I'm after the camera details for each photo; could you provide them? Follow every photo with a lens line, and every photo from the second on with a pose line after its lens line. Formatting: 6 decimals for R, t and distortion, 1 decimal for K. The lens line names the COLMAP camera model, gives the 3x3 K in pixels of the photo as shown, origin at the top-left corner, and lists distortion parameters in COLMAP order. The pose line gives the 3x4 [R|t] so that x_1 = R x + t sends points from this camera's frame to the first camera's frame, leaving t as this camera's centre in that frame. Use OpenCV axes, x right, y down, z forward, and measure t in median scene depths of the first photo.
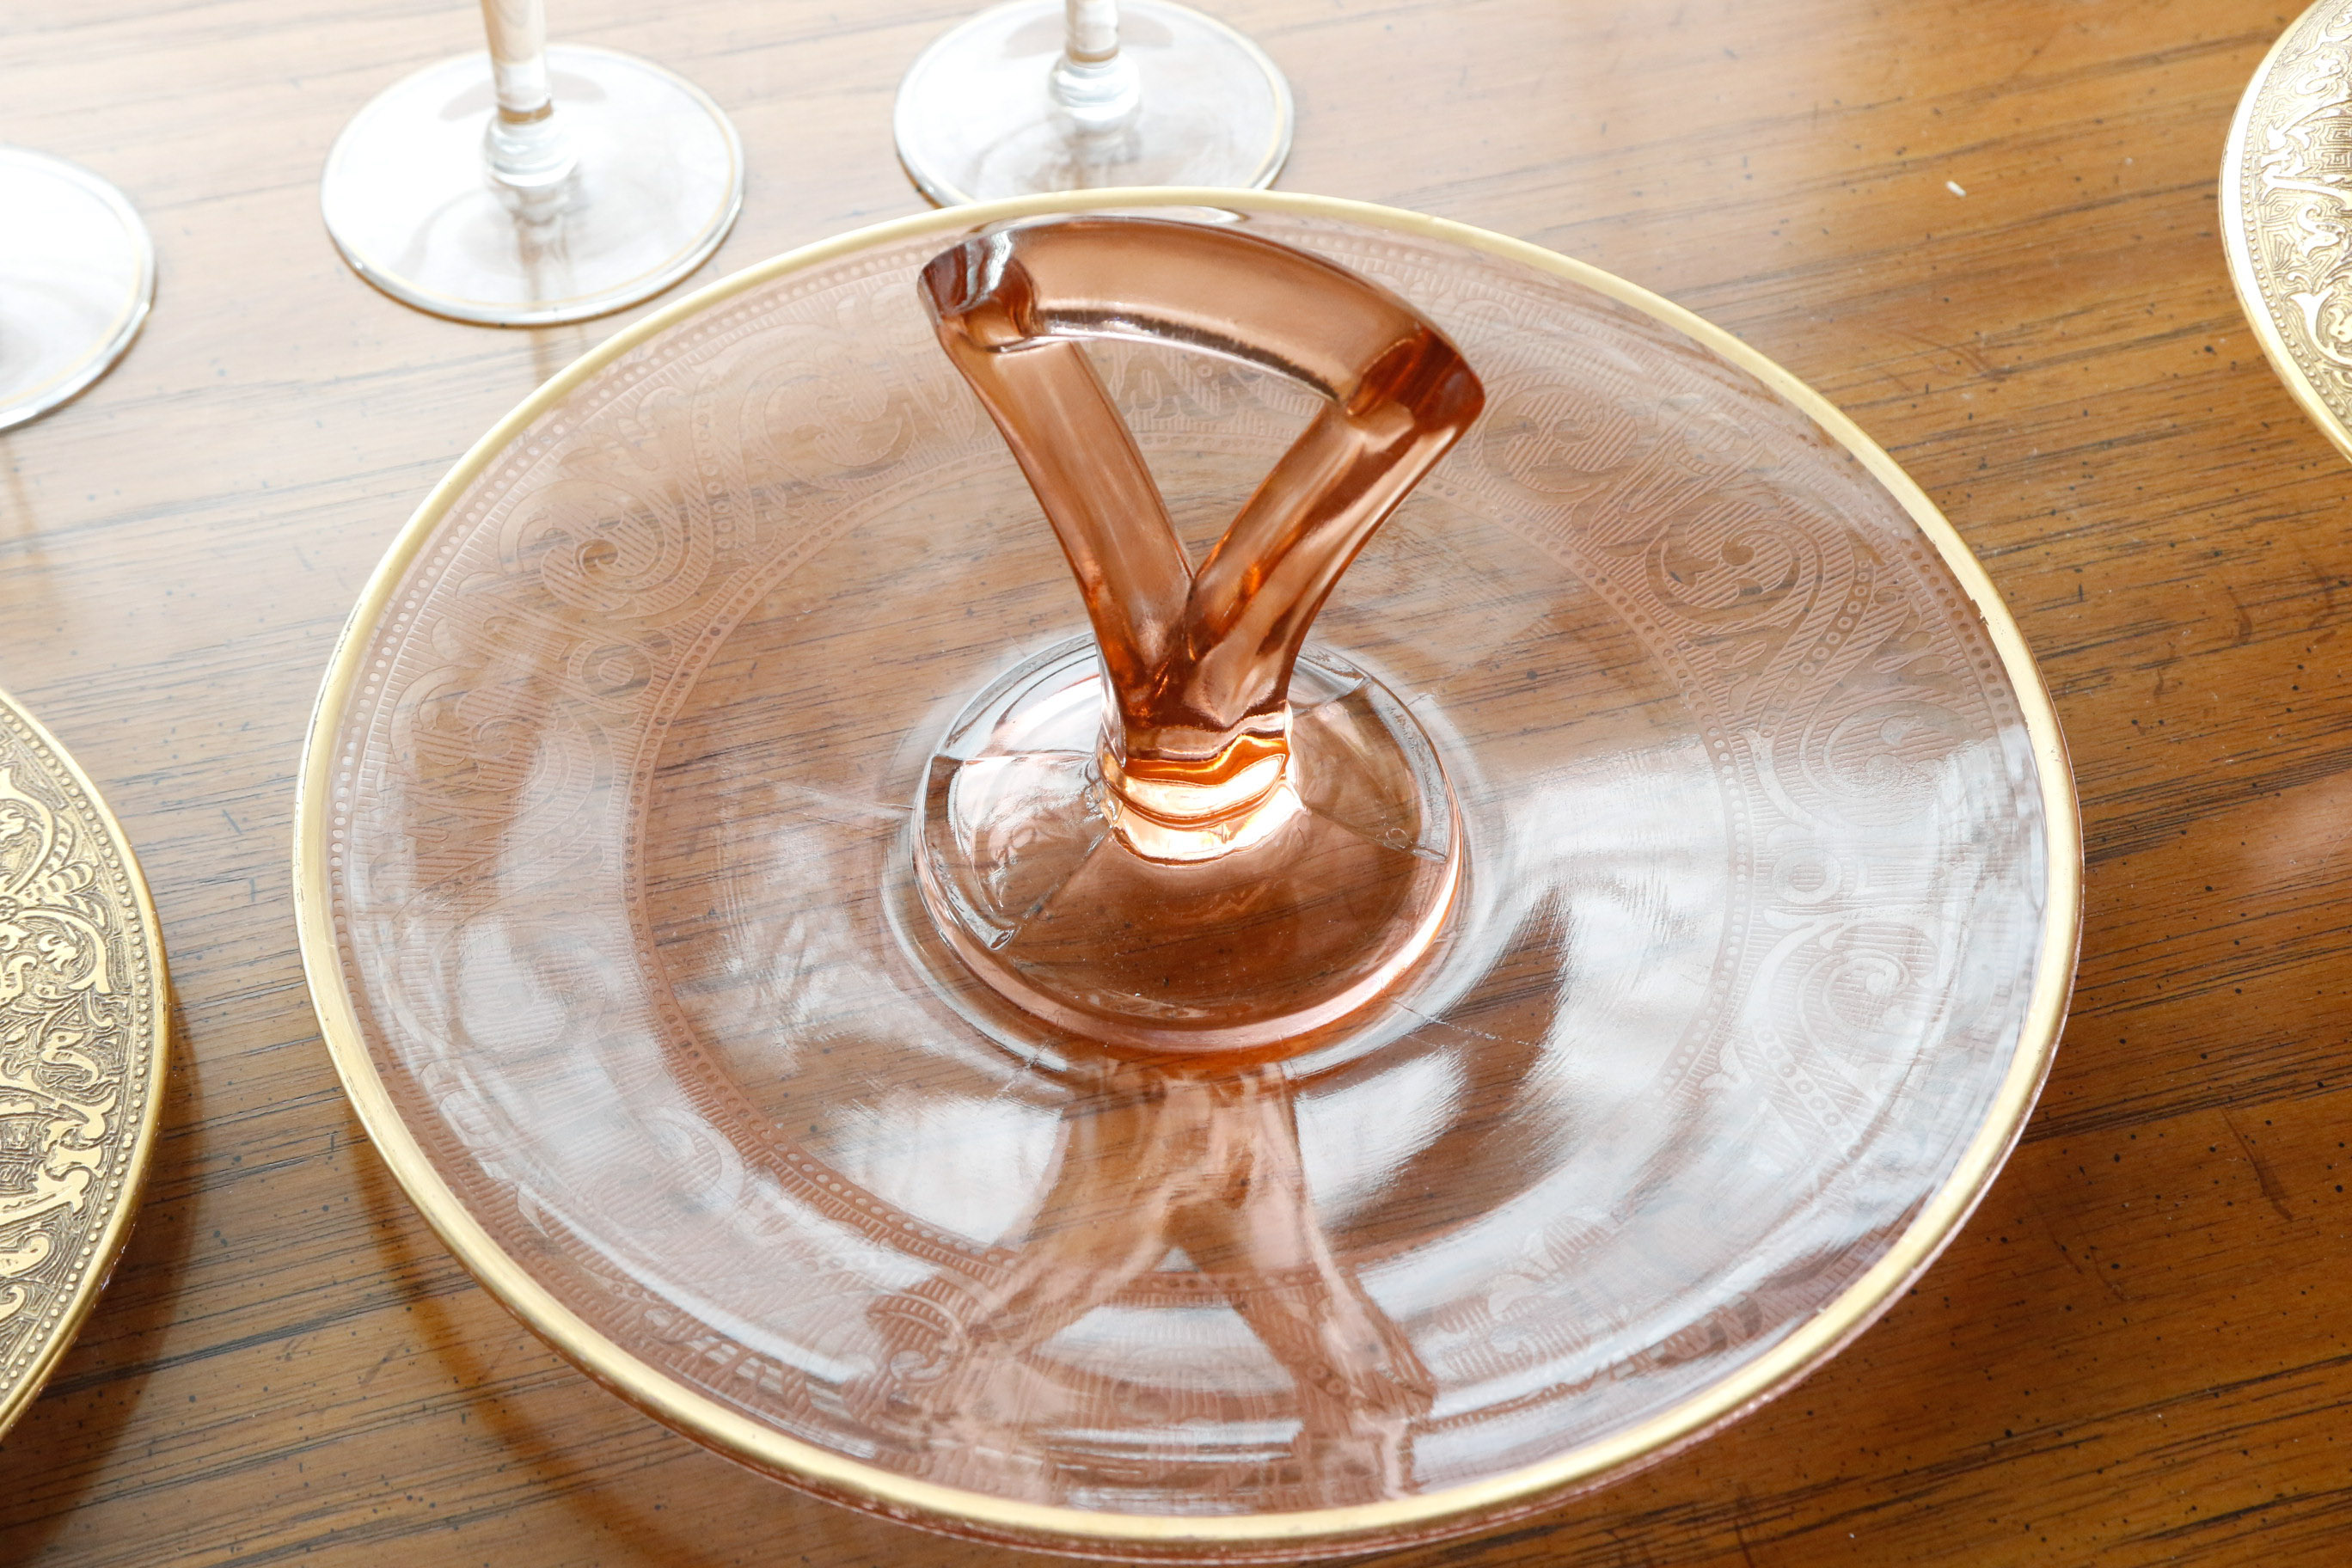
lens RADIAL K [[4023.4, 0, 1219.1], [0, 4023.4, 785.0], [0, 0, 1]] dist [-0.035138, 0.170940]
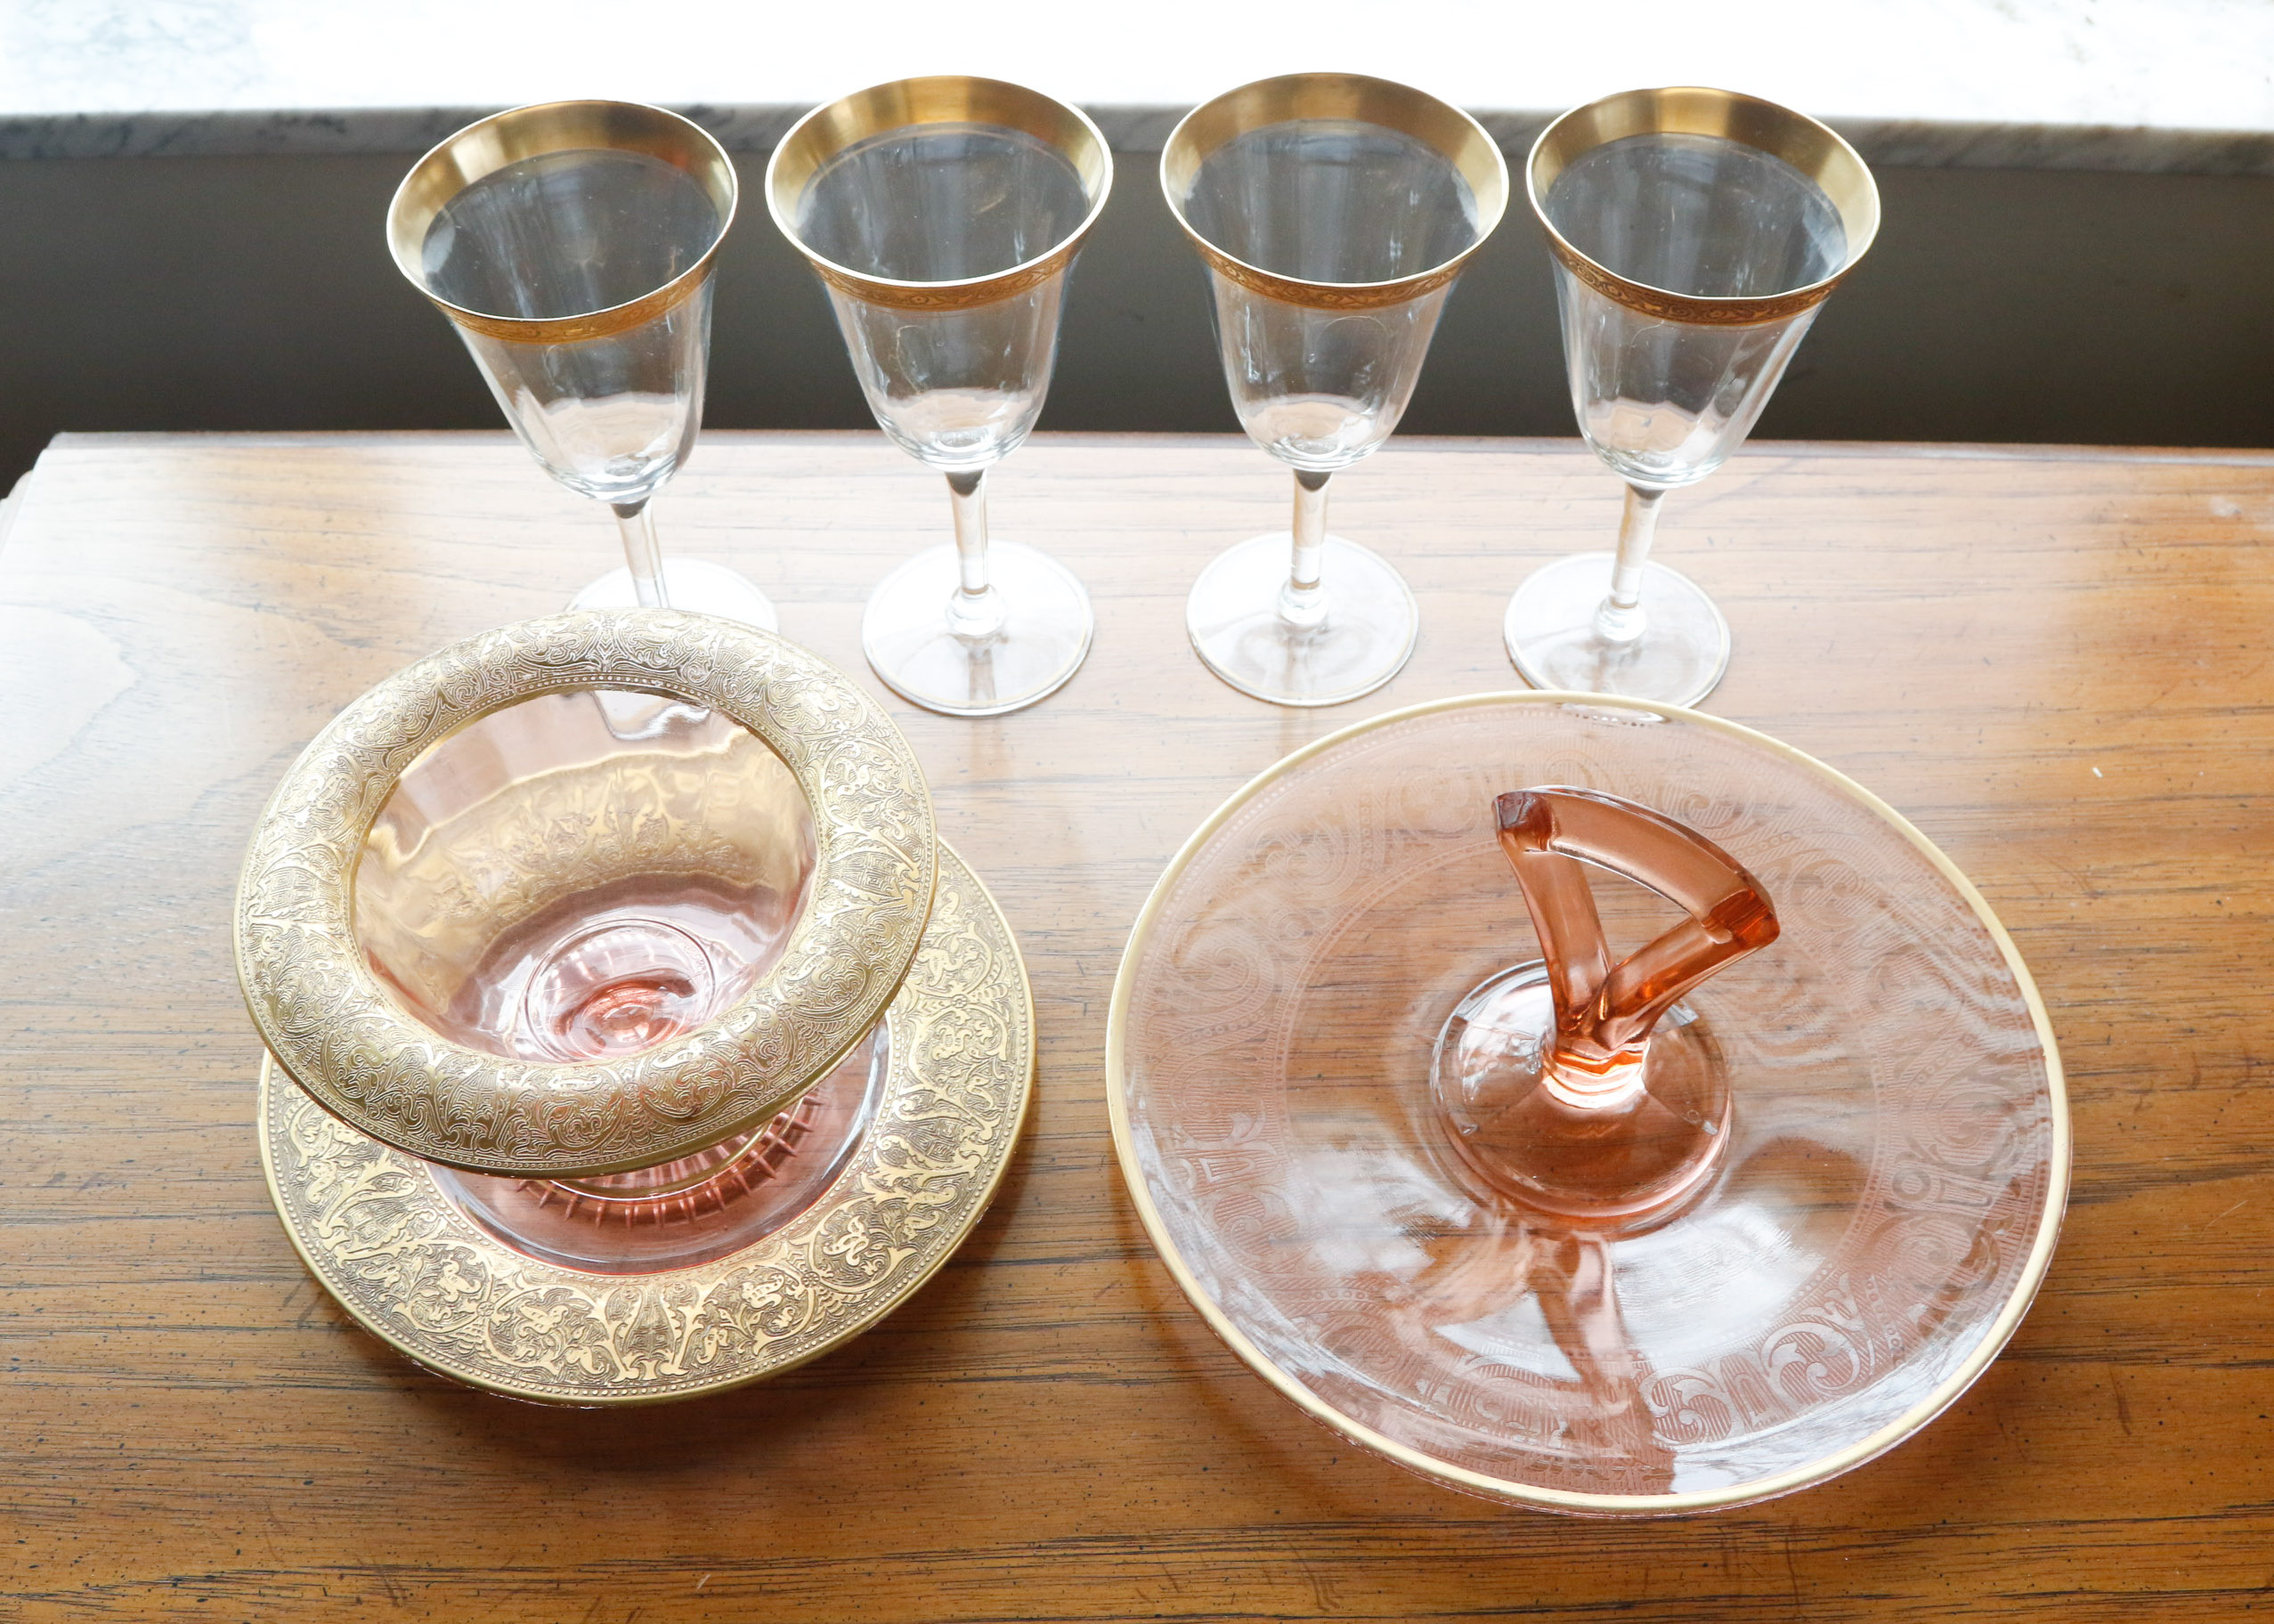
lens RADIAL K [[2593.7, 0, 1137.0], [0, 2593.7, 812.0], [0, 0, 1]] dist [-0.144084, 0.064289]
pose [[0.961717, 0.196829, -0.190679, -0.002923], [-0.188075, 0.980122, 0.063151, -0.153885], [0.199318, -0.024871, 0.979619, -0.196842]]
